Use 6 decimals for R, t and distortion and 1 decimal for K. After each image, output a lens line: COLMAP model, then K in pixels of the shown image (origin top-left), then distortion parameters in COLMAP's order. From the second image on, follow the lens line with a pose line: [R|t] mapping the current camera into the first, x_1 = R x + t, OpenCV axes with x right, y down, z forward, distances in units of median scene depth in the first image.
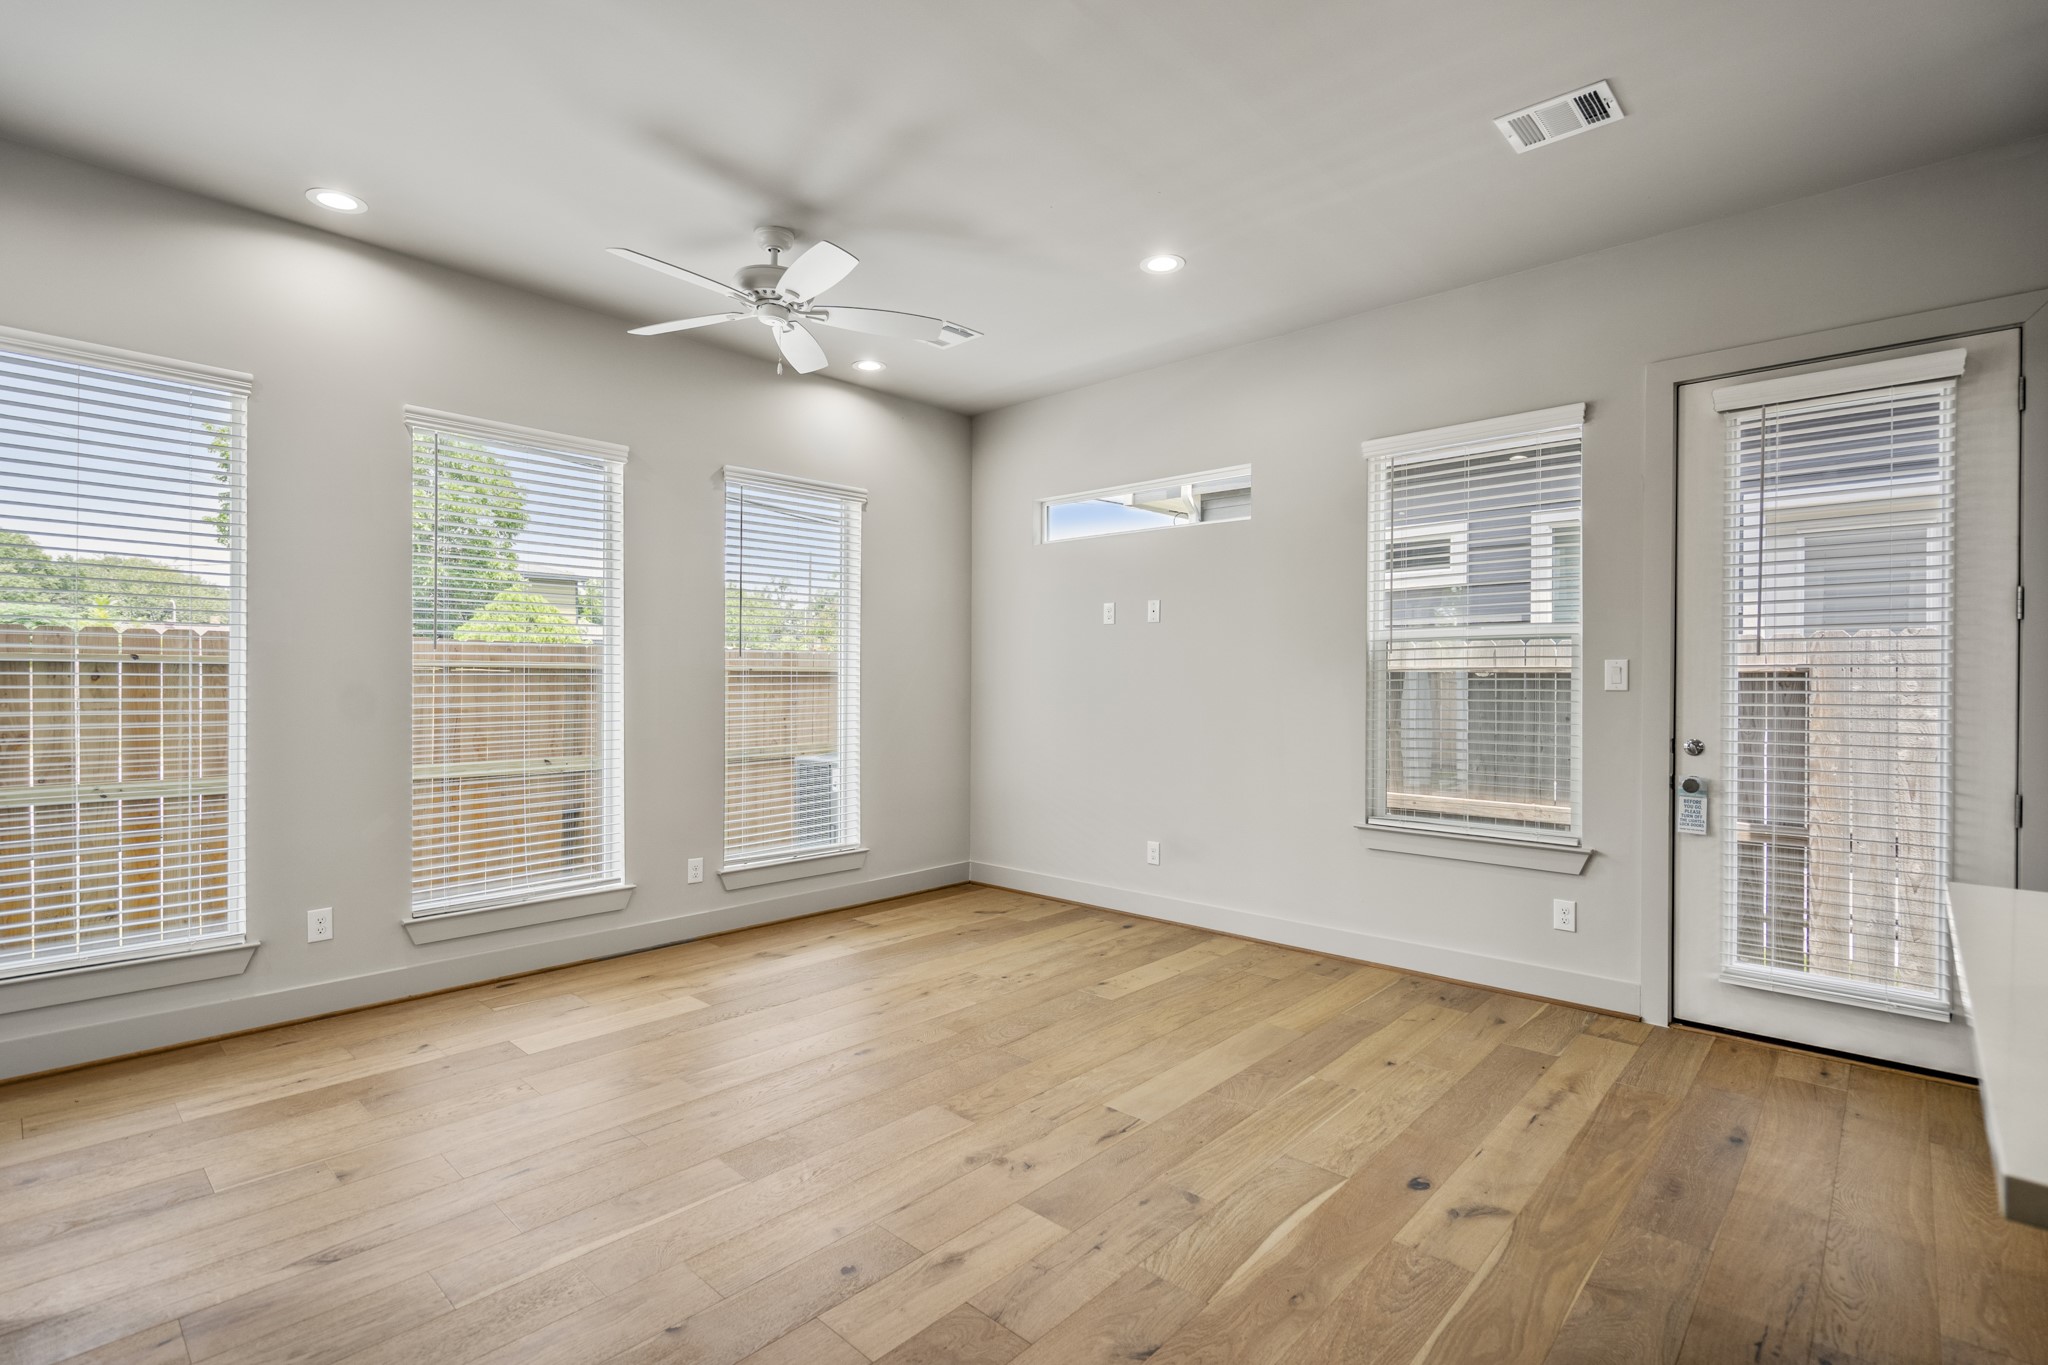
lens RADIAL K [[957.4, 0, 1011.0], [0, 957.4, 694.1], [0, 0, 1]] dist [-0.004862, 0.001832]
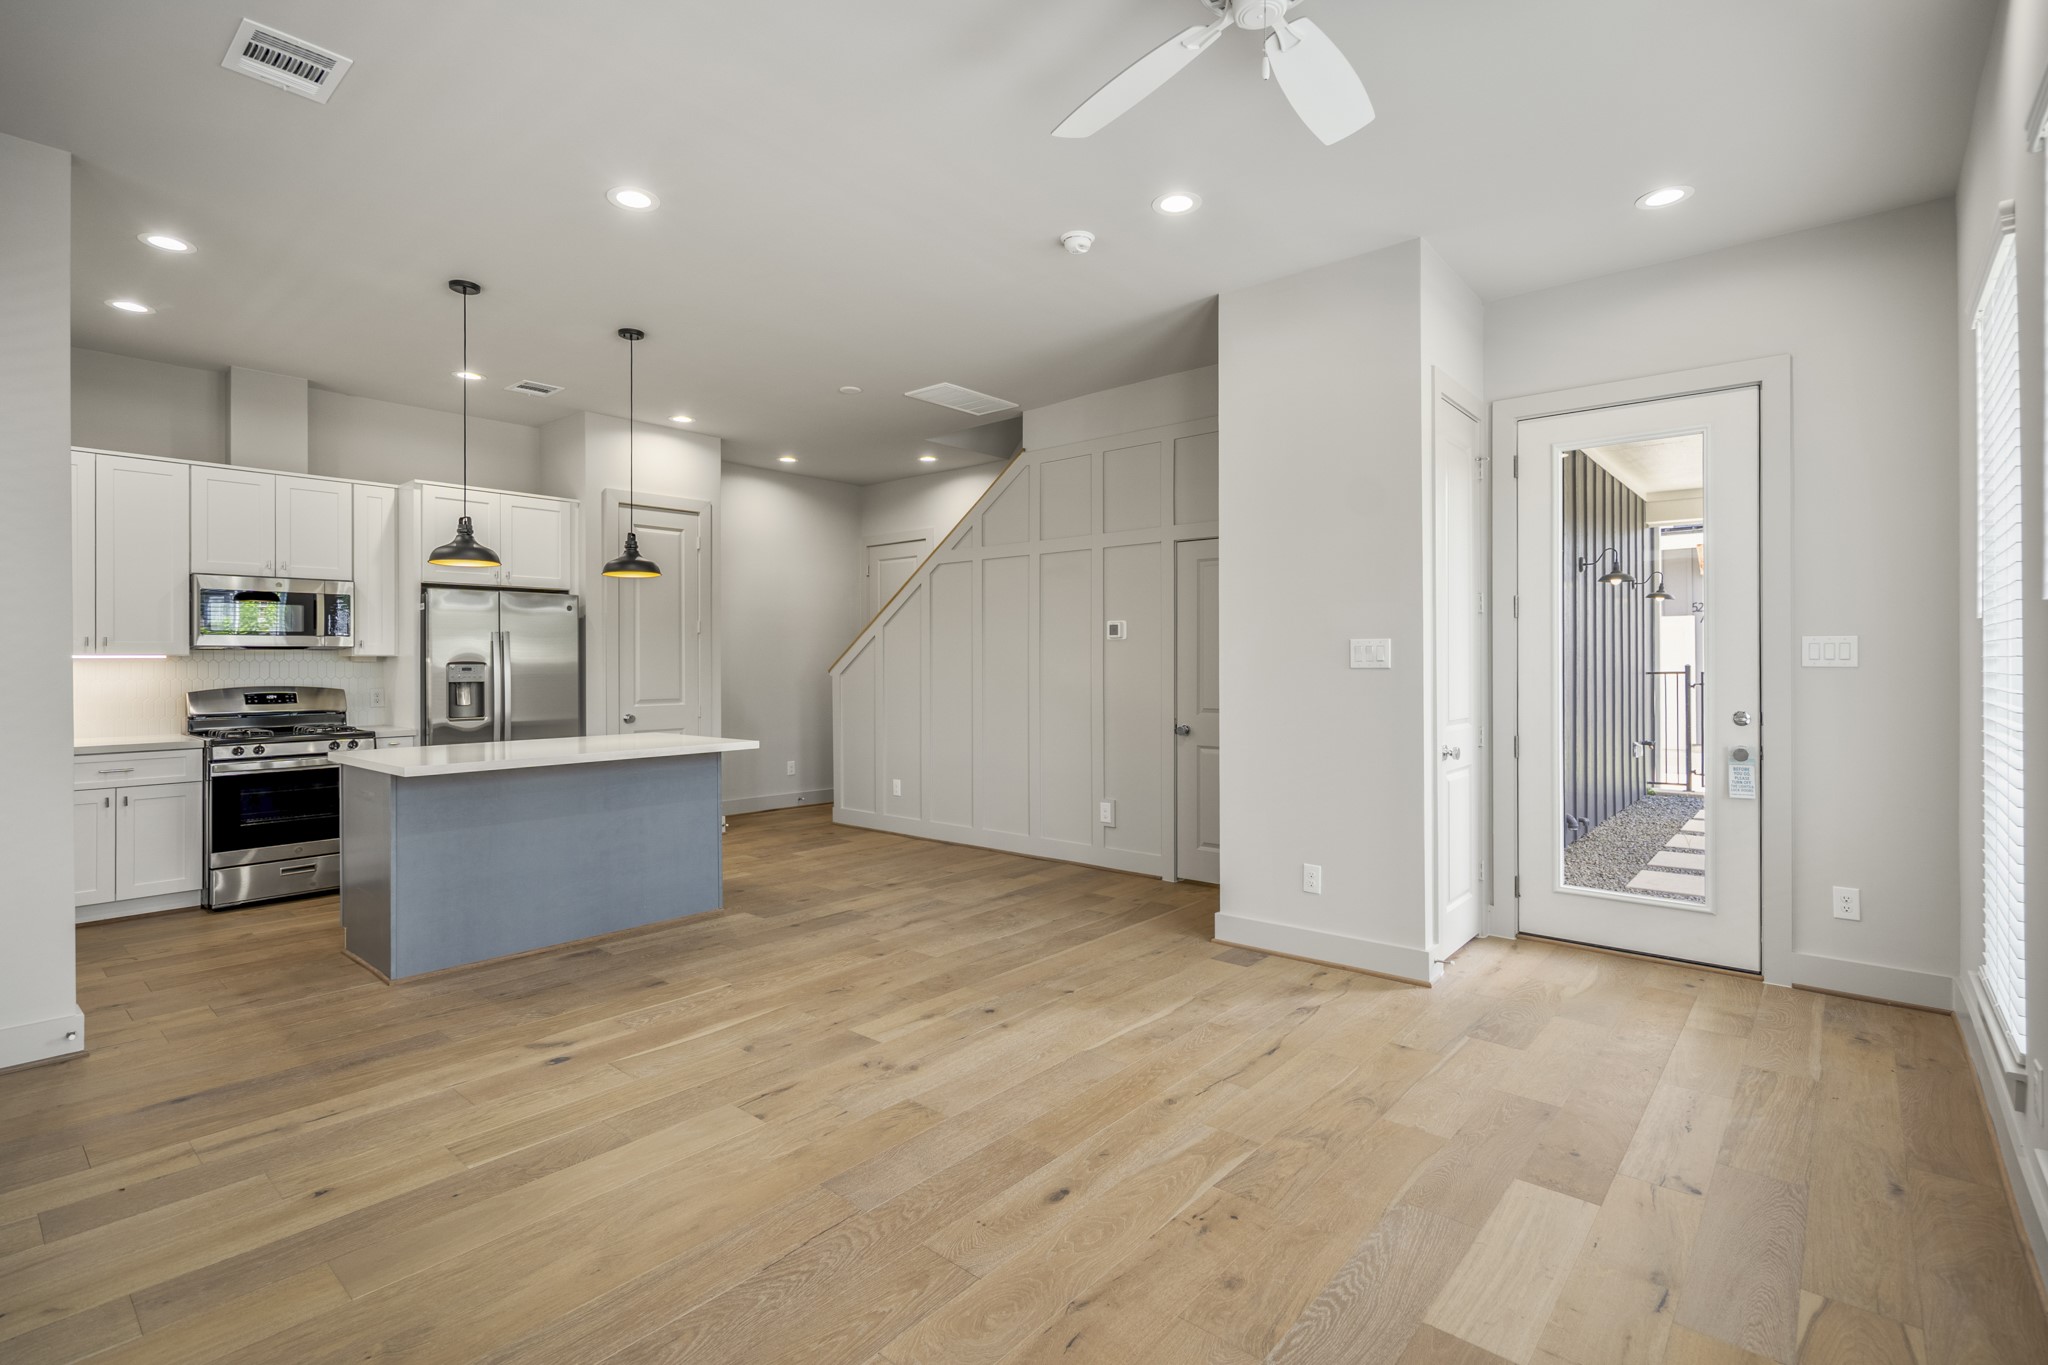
lens RADIAL K [[957.4, 0, 1021.6], [0, 957.4, 672.3], [0, 0, 1]] dist [-0.004862, 0.001832]
pose [[-0.999172, -0.001154, -0.040664, -0.080246], [-0.002132, 0.999709, 0.024026, -0.019388], [0.040625, 0.024093, -0.998884, 1.367240]]
